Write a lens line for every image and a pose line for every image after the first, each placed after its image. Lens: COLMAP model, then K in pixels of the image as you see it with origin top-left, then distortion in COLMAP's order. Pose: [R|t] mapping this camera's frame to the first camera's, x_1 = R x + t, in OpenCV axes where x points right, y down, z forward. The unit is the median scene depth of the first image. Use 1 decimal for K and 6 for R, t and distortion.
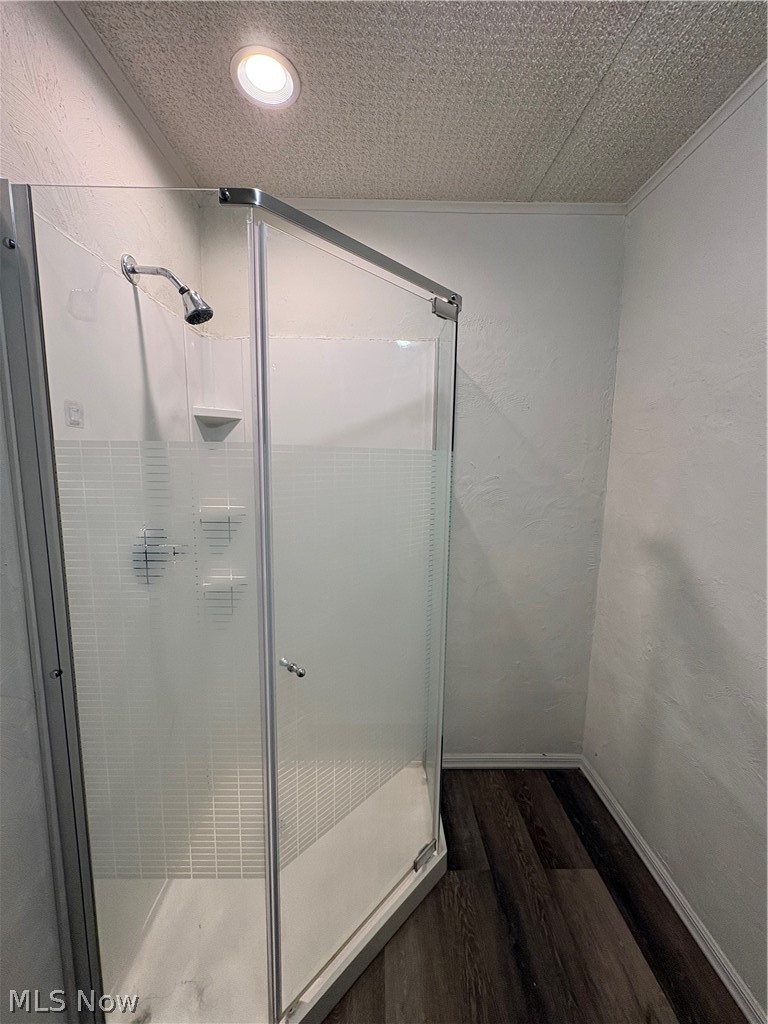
lens RADIAL K [[410.1, 0, 383.2], [0, 410.1, 513.8], [0, 0, 1]] dist [0.001590, -0.000362]
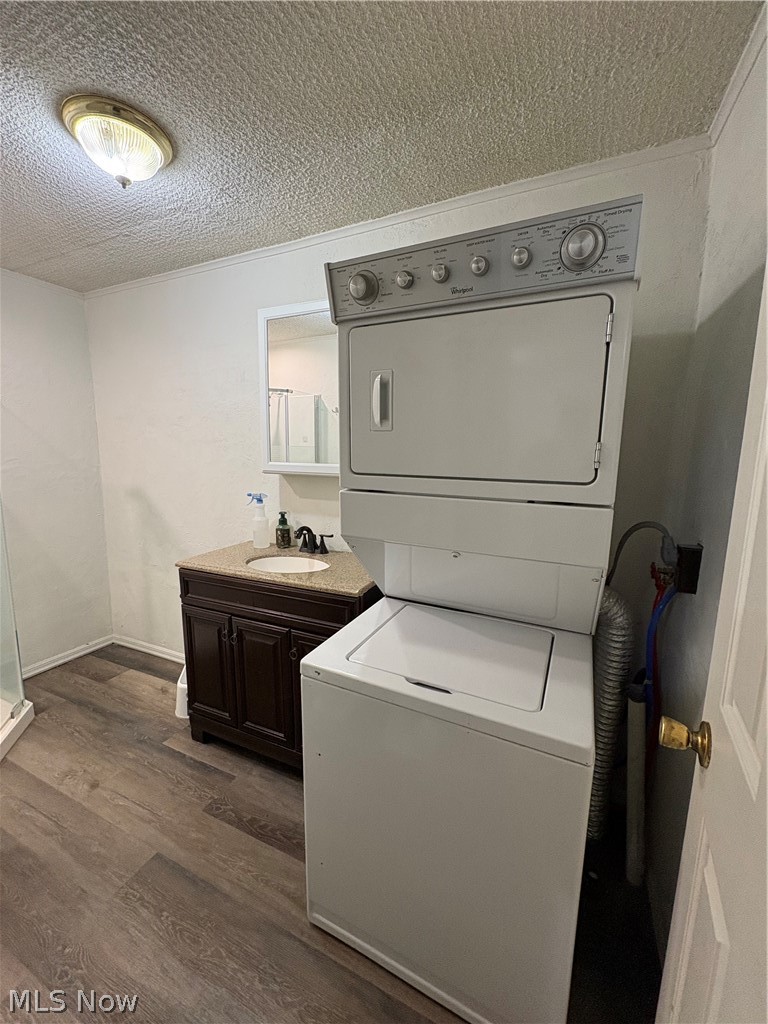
lens RADIAL K [[410.1, 0, 384.3], [0, 410.1, 511.3], [0, 0, 1]] dist [0.001590, -0.000362]
pose [[0.441751, -0.133777, 0.887107, -0.493724], [0.113410, 0.989214, 0.092701, 0.114222], [-0.889941, 0.059656, 0.452158, -0.840873]]
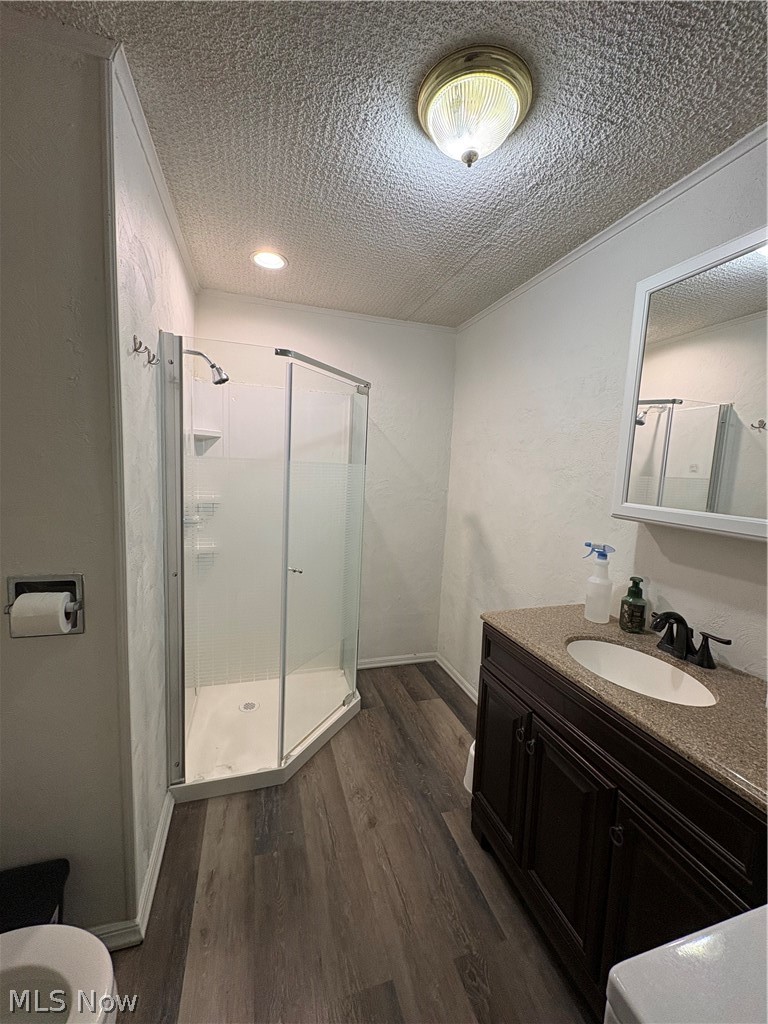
lens RADIAL K [[410.1, 0, 382.1], [0, 410.1, 511.1], [0, 0, 1]] dist [0.001590, -0.000362]
pose [[0.960776, 0.002210, 0.277315, -0.219537], [0.002649, 0.999849, -0.017146, 0.069982], [-0.277312, 0.017208, 0.960626, -0.636102]]
